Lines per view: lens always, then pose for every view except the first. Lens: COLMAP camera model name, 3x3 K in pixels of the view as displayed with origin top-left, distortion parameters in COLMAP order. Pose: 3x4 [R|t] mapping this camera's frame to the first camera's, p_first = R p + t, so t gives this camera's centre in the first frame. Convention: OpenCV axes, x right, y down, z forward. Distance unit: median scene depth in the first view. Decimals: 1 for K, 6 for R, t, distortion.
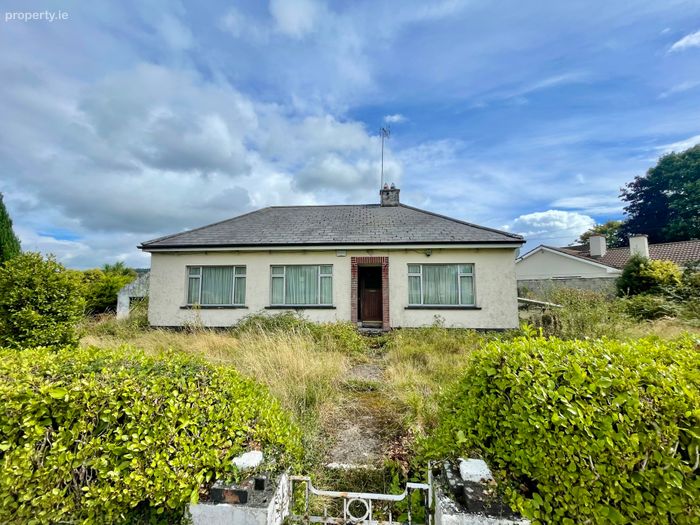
lens RADIAL K [[275.3, 0, 333.6], [0, 275.3, 260.9], [0, 0, 1]] dist [-0.000495, 0.000135]
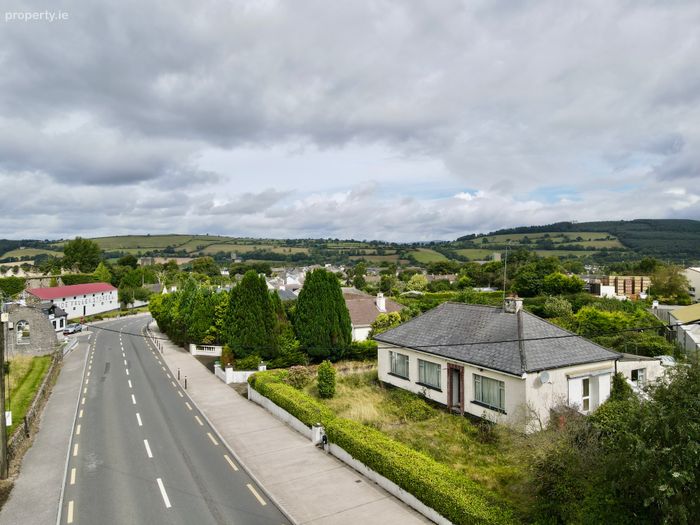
lens RADIAL K [[520.0, 0, 356.5], [0, 520.0, 260.7], [0, 0, 1]] dist [0.011213, 0.001141]
pose [[0.589860, 0.006585, -0.807479, 1.664428], [0.104093, 0.991004, 0.084121, -0.693355], [0.800768, -0.133673, 0.583868, -0.868764]]
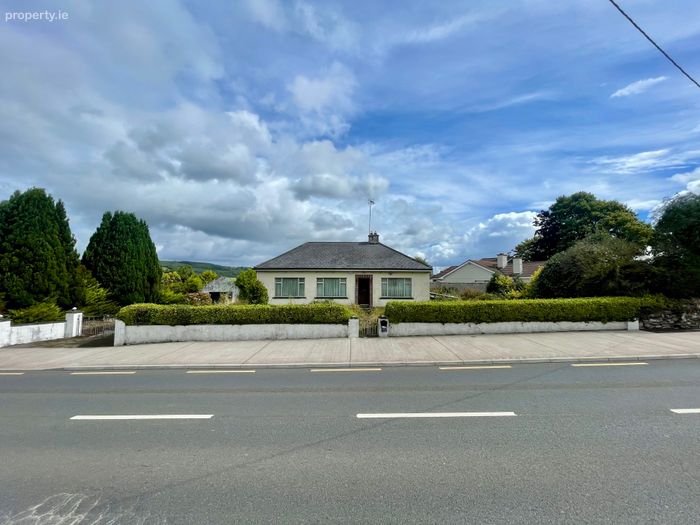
lens RADIAL K [[303.5, 0, 345.6], [0, 303.5, 279.1], [0, 0, 1]] dist [-0.001409, -0.000082]
pose [[0.995346, 0.007813, 0.096051, -0.172938], [-0.018017, 0.994221, 0.105829, -0.166367], [-0.094669, -0.107068, 0.989734, -0.968275]]
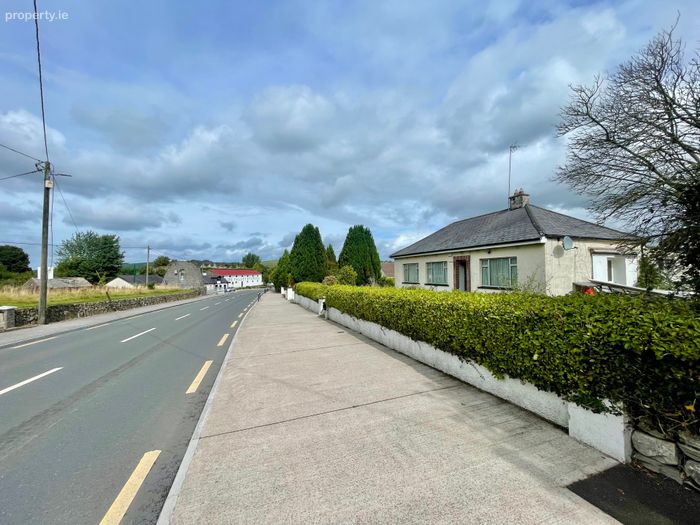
lens RADIAL K [[283.8, 0, 350.0], [0, 283.8, 262.5], [0, 0, 1]] dist [-0.002147, 0.000012]
pose [[0.431989, -0.034312, -0.901226, 1.042363], [0.116221, 0.993062, 0.017901, -0.063404], [0.894359, -0.112474, 0.432979, -0.284198]]
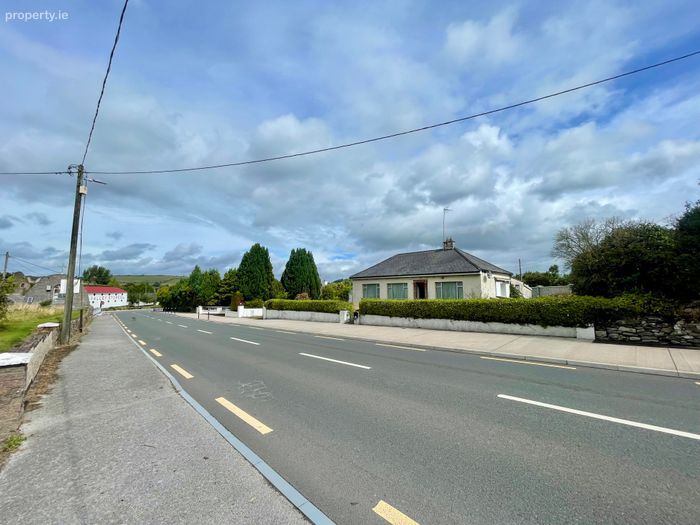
lens RADIAL K [[283.8, 0, 350.0], [0, 283.8, 262.5], [0, 0, 1]] dist [-0.002147, 0.000012]
pose [[0.775152, -0.063220, -0.628604, 0.924375], [0.073661, 0.997238, -0.009461, -0.140657], [0.627466, -0.038970, 0.777668, -1.017029]]
